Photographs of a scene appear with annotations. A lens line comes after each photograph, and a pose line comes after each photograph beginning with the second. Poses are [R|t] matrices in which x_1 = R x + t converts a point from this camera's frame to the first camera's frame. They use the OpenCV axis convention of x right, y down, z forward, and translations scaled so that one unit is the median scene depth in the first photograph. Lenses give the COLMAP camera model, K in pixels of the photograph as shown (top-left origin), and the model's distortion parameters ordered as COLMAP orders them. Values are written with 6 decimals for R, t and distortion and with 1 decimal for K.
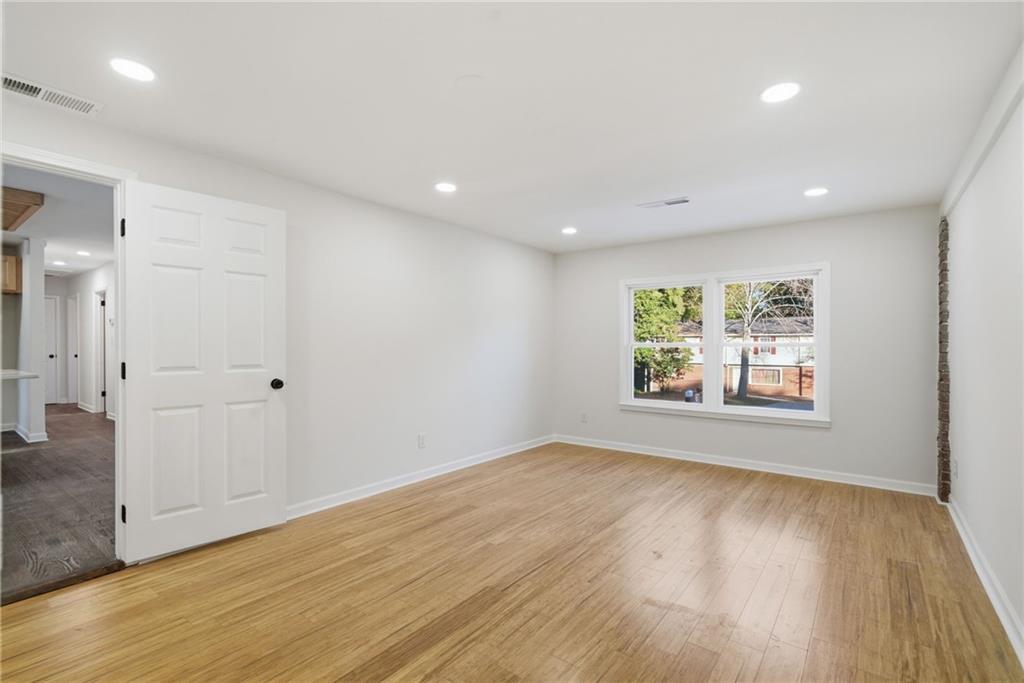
lens RADIAL K [[471.1, 0, 512.0], [0, 471.1, 341.5], [0, 0, 1]] dist [-0.011447, 0.000901]
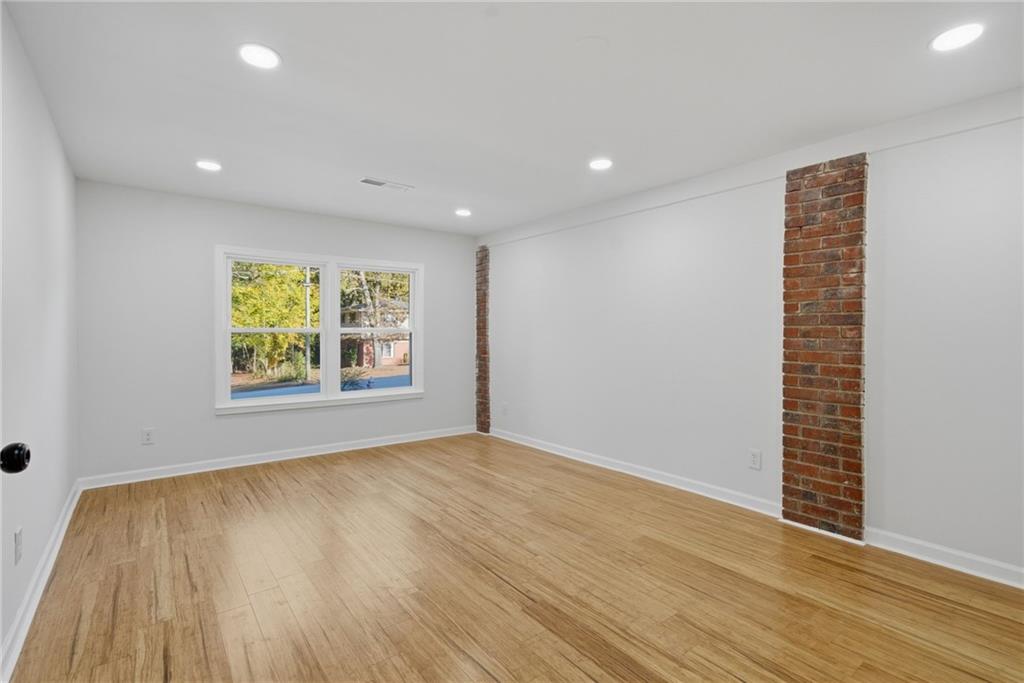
lens RADIAL K [[479.6, 0, 512.0], [0, 479.6, 341.5], [0, 0, 1]] dist [-0.002481, 0.000281]
pose [[0.263857, -0.020605, 0.964342, -0.621458], [-0.008717, 0.999680, 0.023745, 0.003256], [-0.964522, -0.014671, 0.263593, 0.546497]]
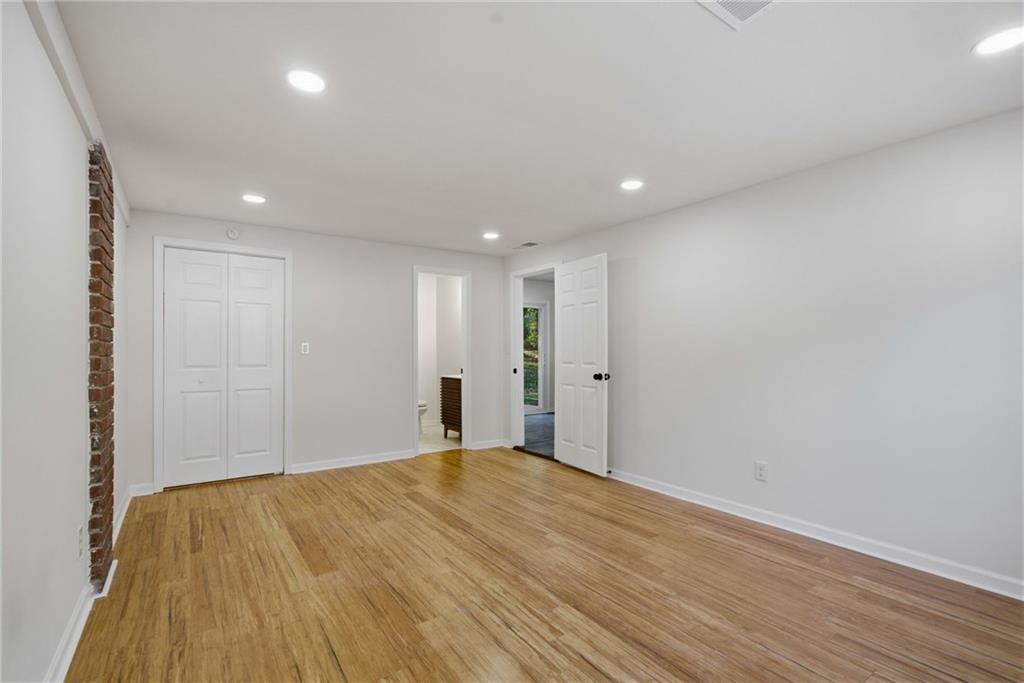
lens RADIAL K [[471.1, 0, 512.0], [0, 471.1, 341.5], [0, 0, 1]] dist [-0.011447, 0.000901]
pose [[-0.301128, -0.018784, -0.953399, 0.849065], [0.006973, 0.999736, -0.021899, 0.011792], [0.953558, -0.013242, -0.300917, 1.056328]]
